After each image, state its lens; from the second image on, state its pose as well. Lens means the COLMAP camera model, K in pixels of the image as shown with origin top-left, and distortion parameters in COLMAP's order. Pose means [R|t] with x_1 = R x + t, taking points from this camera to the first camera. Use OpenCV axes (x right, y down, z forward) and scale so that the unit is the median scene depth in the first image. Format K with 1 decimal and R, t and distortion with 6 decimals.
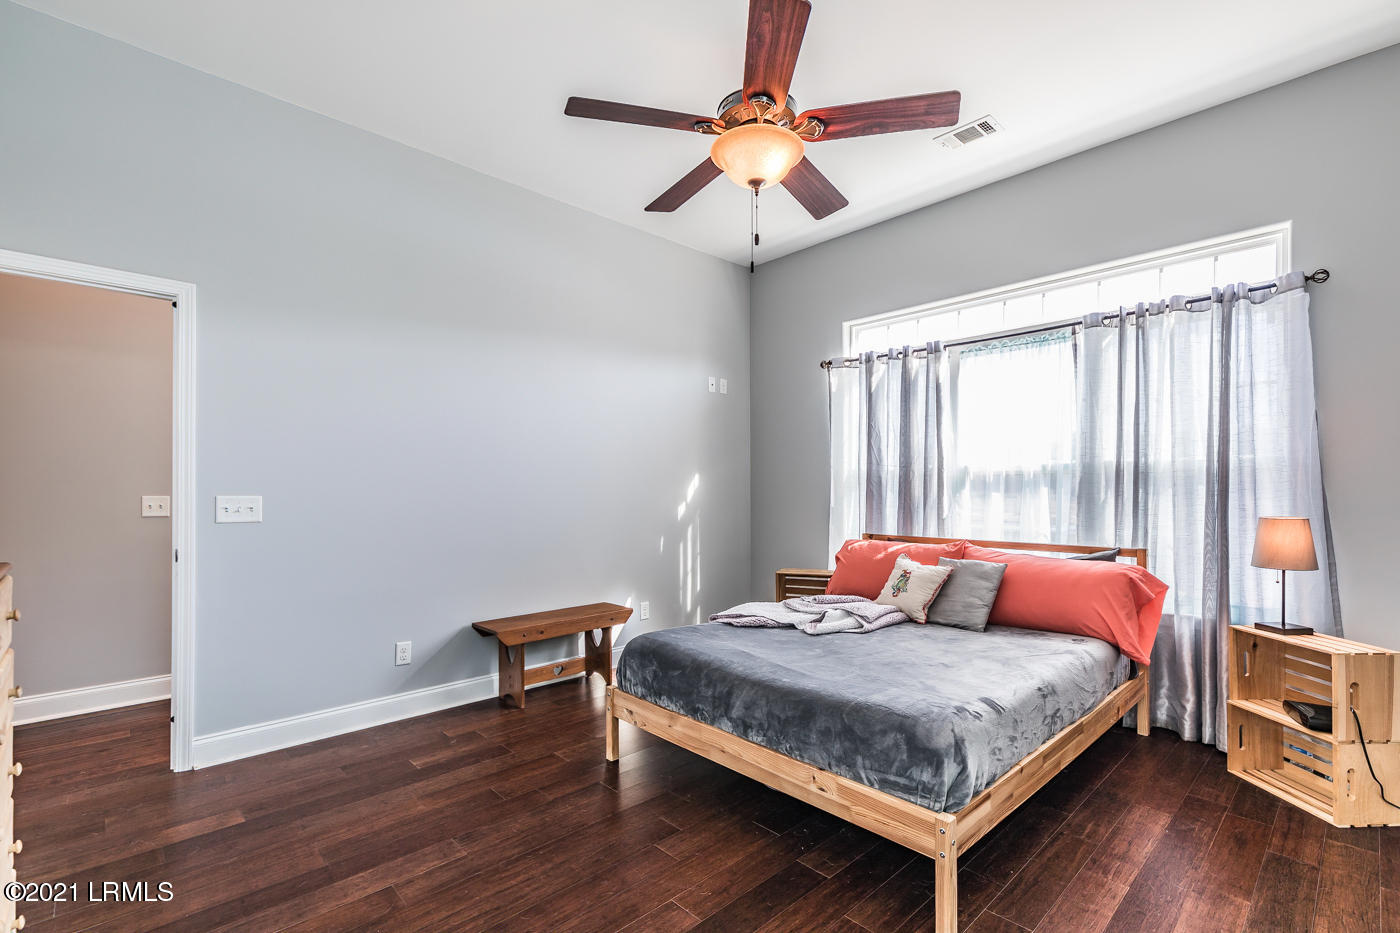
lens RADIAL K [[636.0, 0, 717.9], [0, 636.0, 489.0], [0, 0, 1]] dist [-0.000925, -0.000176]
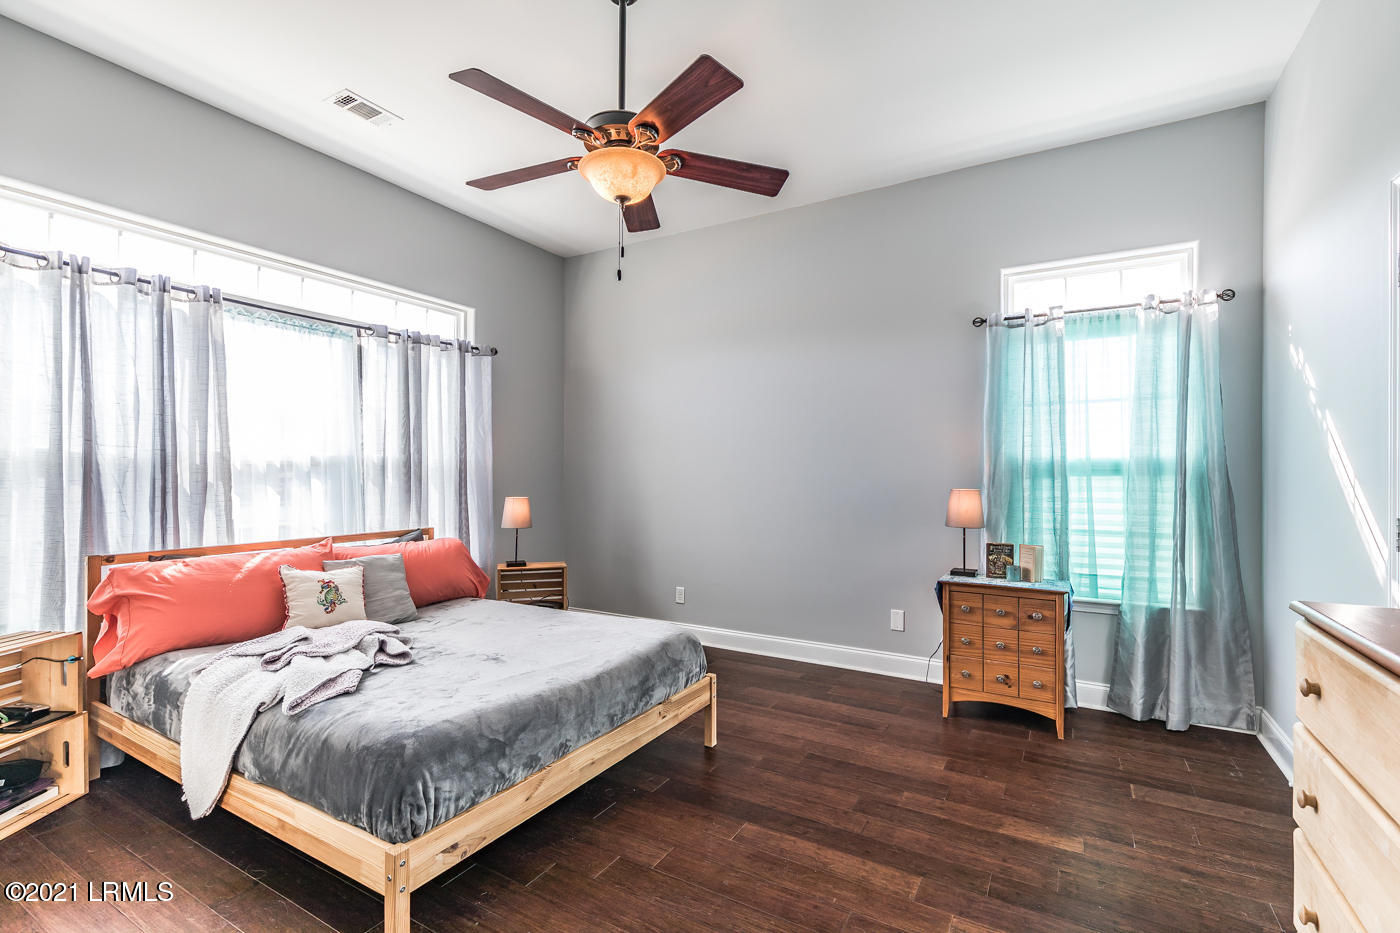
lens RADIAL K [[636.0, 0, 701.8], [0, 636.0, 473.7], [0, 0, 1]] dist [-0.000925, -0.000176]
pose [[-0.275965, 0.005675, 0.961151, -0.636167], [0.000427, 0.999983, -0.005782, -0.005251], [-0.961168, -0.001185, -0.275963, 0.749524]]
